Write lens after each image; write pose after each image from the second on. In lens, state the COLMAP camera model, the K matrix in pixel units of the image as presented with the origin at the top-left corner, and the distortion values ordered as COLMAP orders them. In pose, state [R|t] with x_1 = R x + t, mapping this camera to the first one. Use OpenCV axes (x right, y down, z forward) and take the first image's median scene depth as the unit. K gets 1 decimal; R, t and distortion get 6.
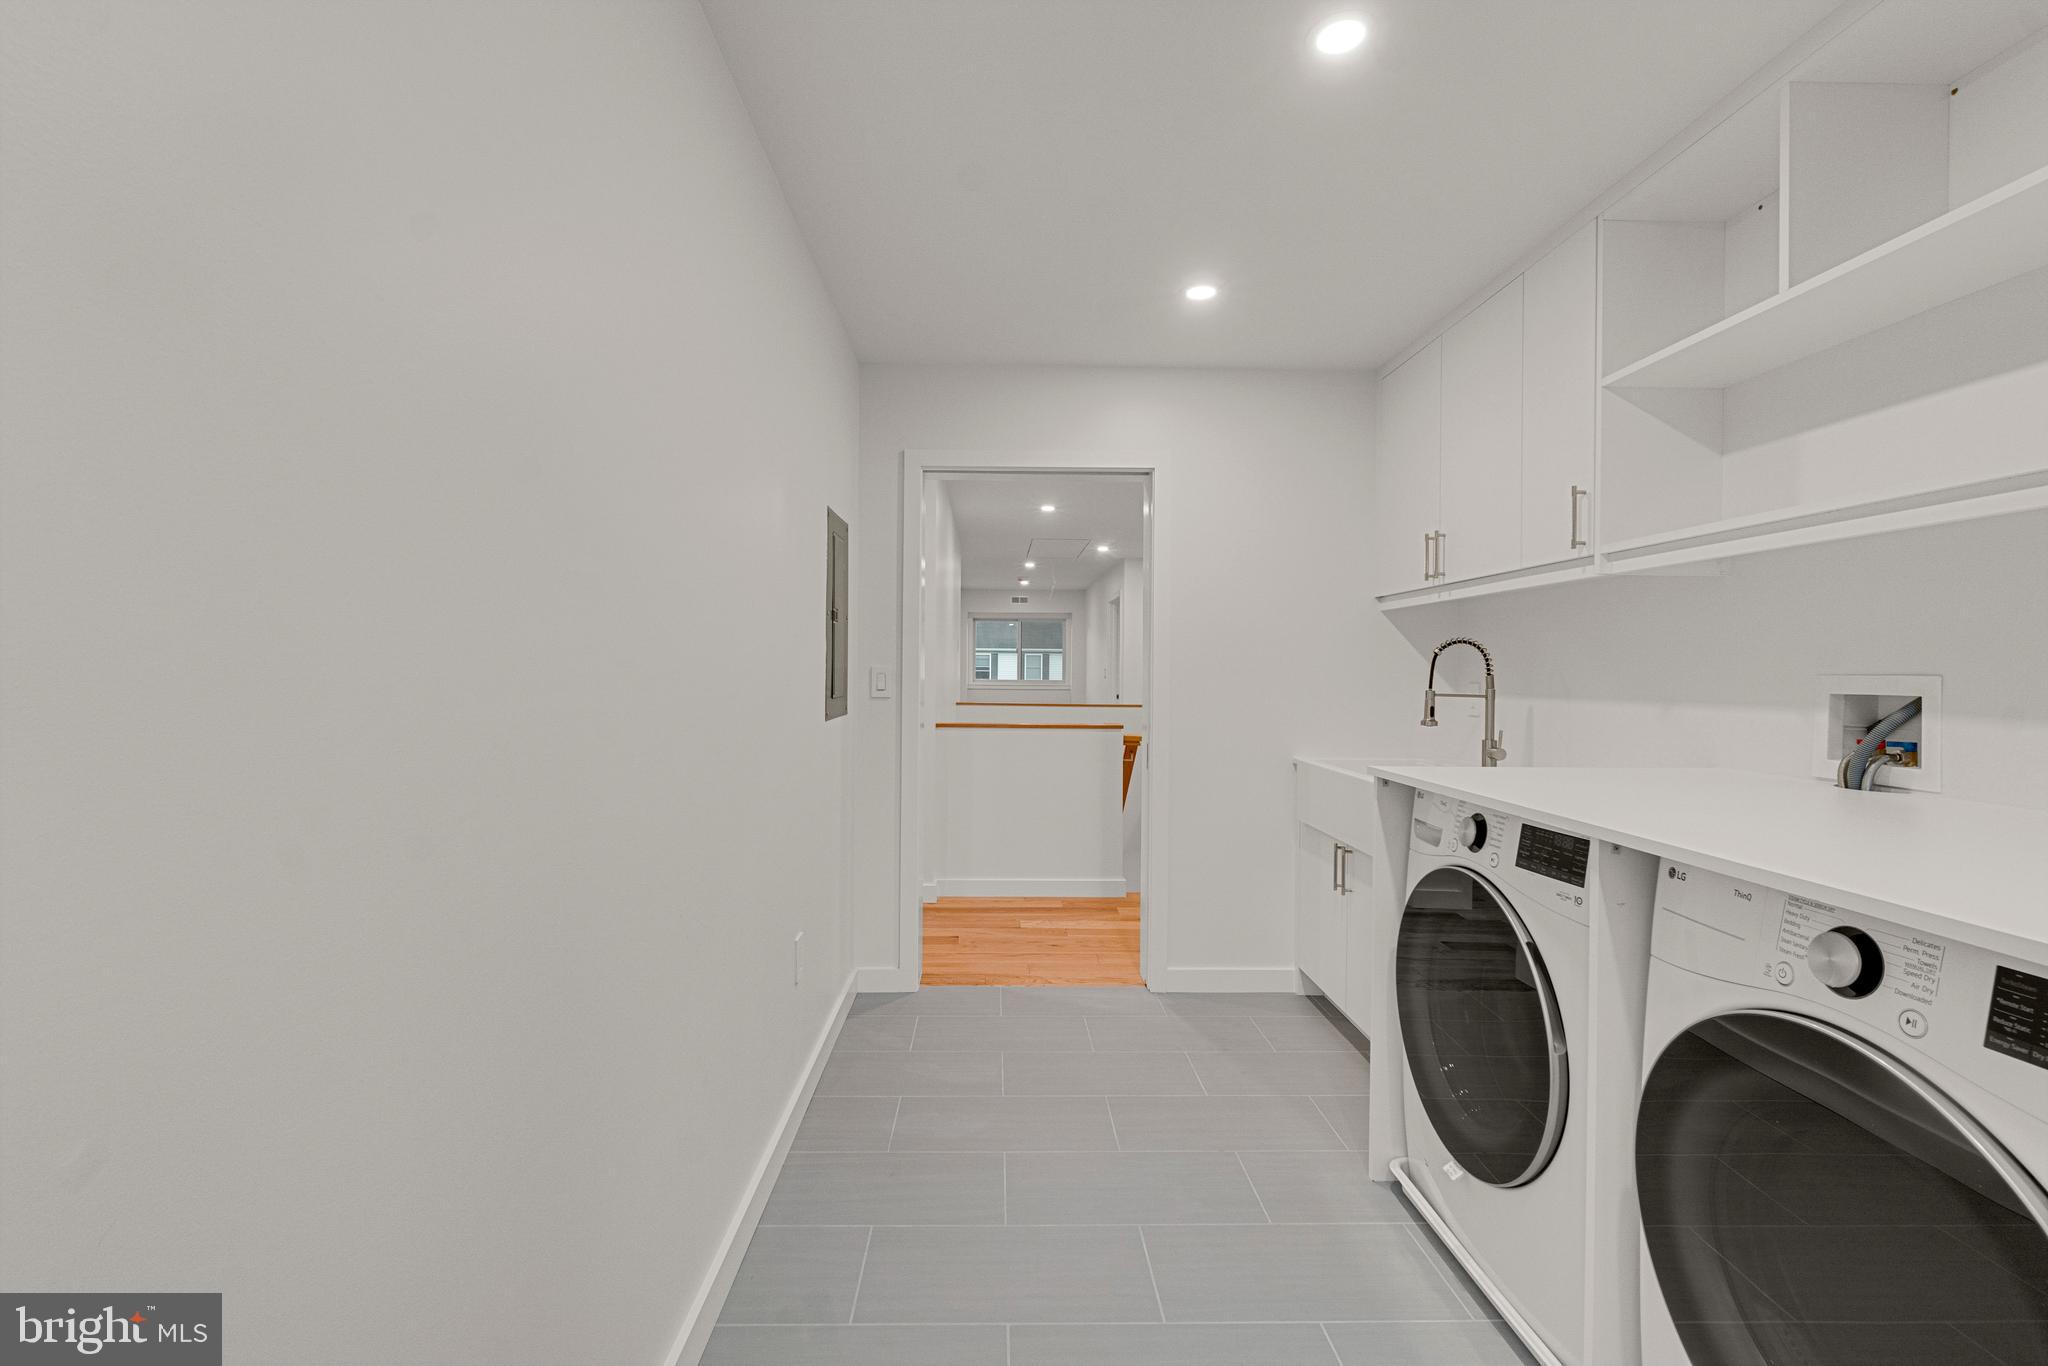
lens RADIAL K [[878.4, 0, 1021.5], [0, 878.4, 678.5], [0, 0, 1]] dist [-0.000122, 0.001239]
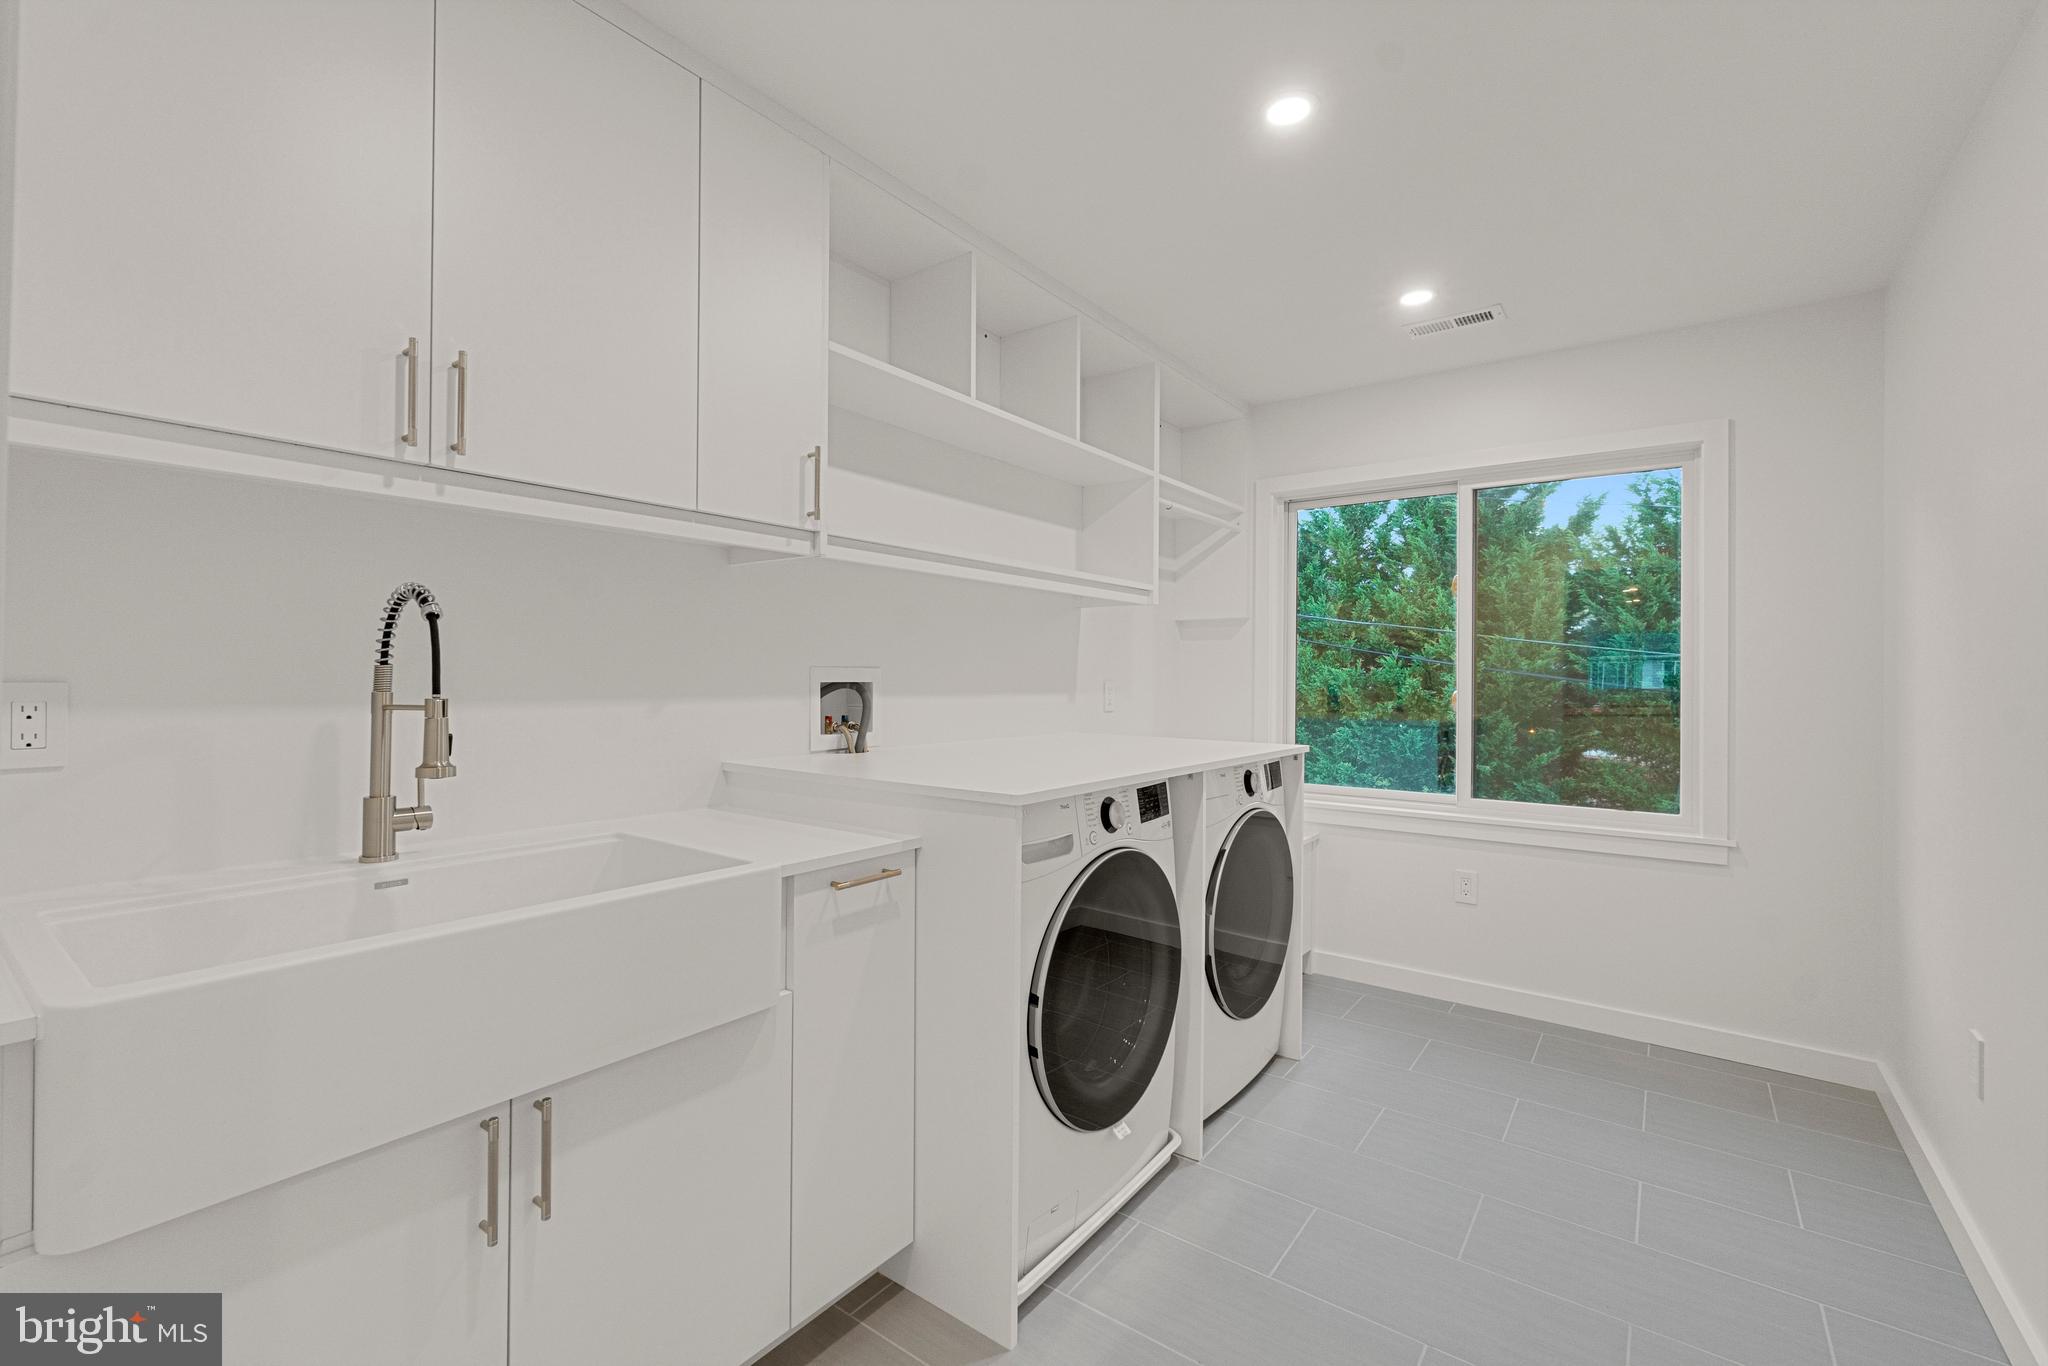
lens RADIAL K [[878.4, 0, 1021.8], [0, 878.4, 669.9], [0, 0, 1]] dist [-0.000122, 0.001239]
pose [[-0.782758, -0.012724, 0.622196, -0.071072], [-0.010439, 0.999919, 0.007315, -0.011418], [-0.622239, -0.000769, -0.782827, 1.755300]]
